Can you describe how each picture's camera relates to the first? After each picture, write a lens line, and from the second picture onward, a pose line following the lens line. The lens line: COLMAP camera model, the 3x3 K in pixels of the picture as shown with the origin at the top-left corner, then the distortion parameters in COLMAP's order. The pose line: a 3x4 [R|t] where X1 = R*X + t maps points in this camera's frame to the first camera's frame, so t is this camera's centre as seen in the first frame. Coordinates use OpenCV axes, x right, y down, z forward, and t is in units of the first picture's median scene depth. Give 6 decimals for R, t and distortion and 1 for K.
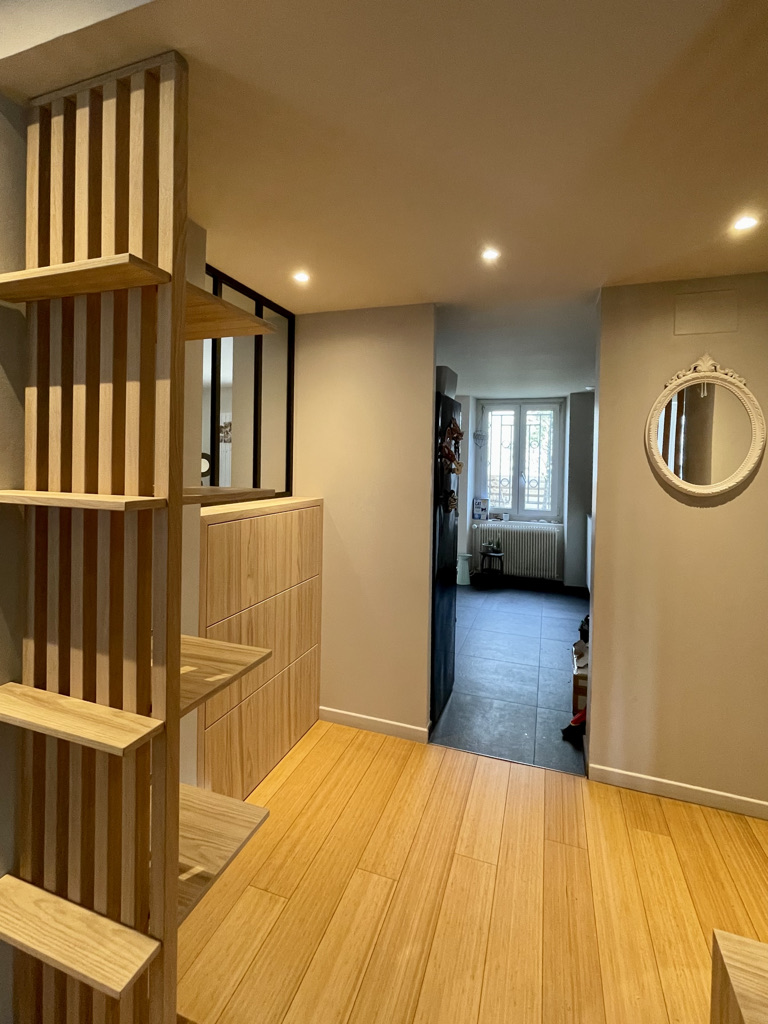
lens RADIAL K [[471.1, 0, 404.1], [0, 471.1, 461.8], [0, 0, 1]] dist [-0.016248, 0.005225]
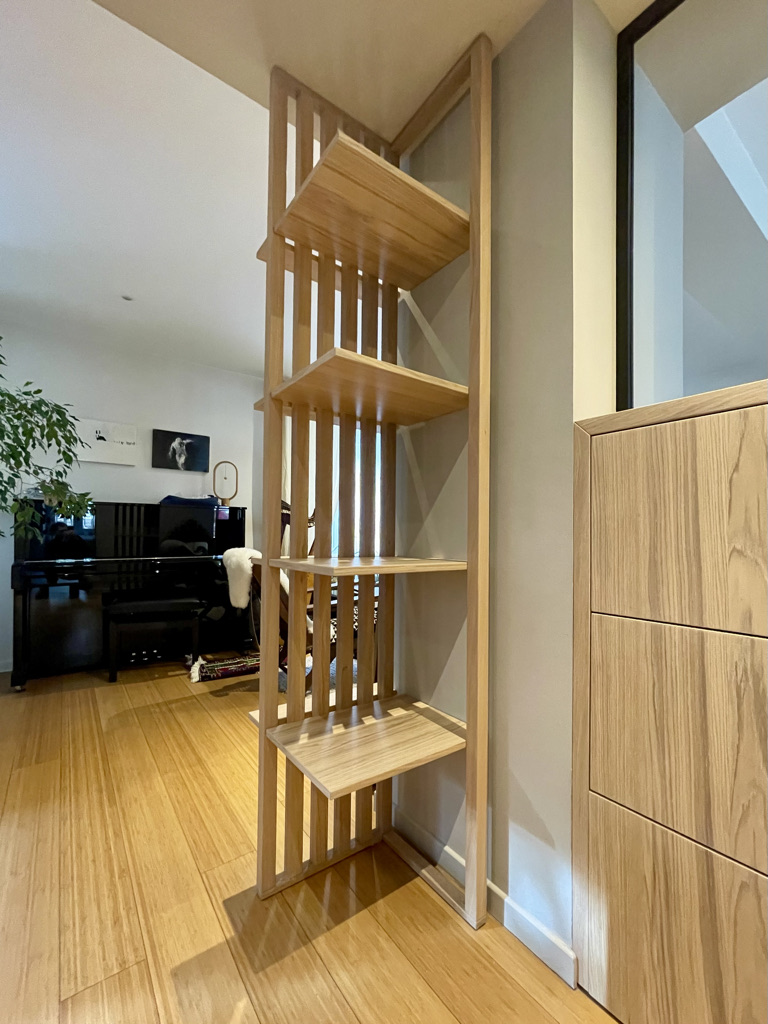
lens RADIAL K [[436.8, 0, 392.1], [0, 436.8, 529.7], [0, 0, 1]] dist [-0.003337, 0.001101]
pose [[-0.571751, -0.041298, -0.819387, 0.124710], [-0.025034, 0.999145, -0.032890, 0.207857], [0.820045, 0.001708, -0.572296, 0.832647]]
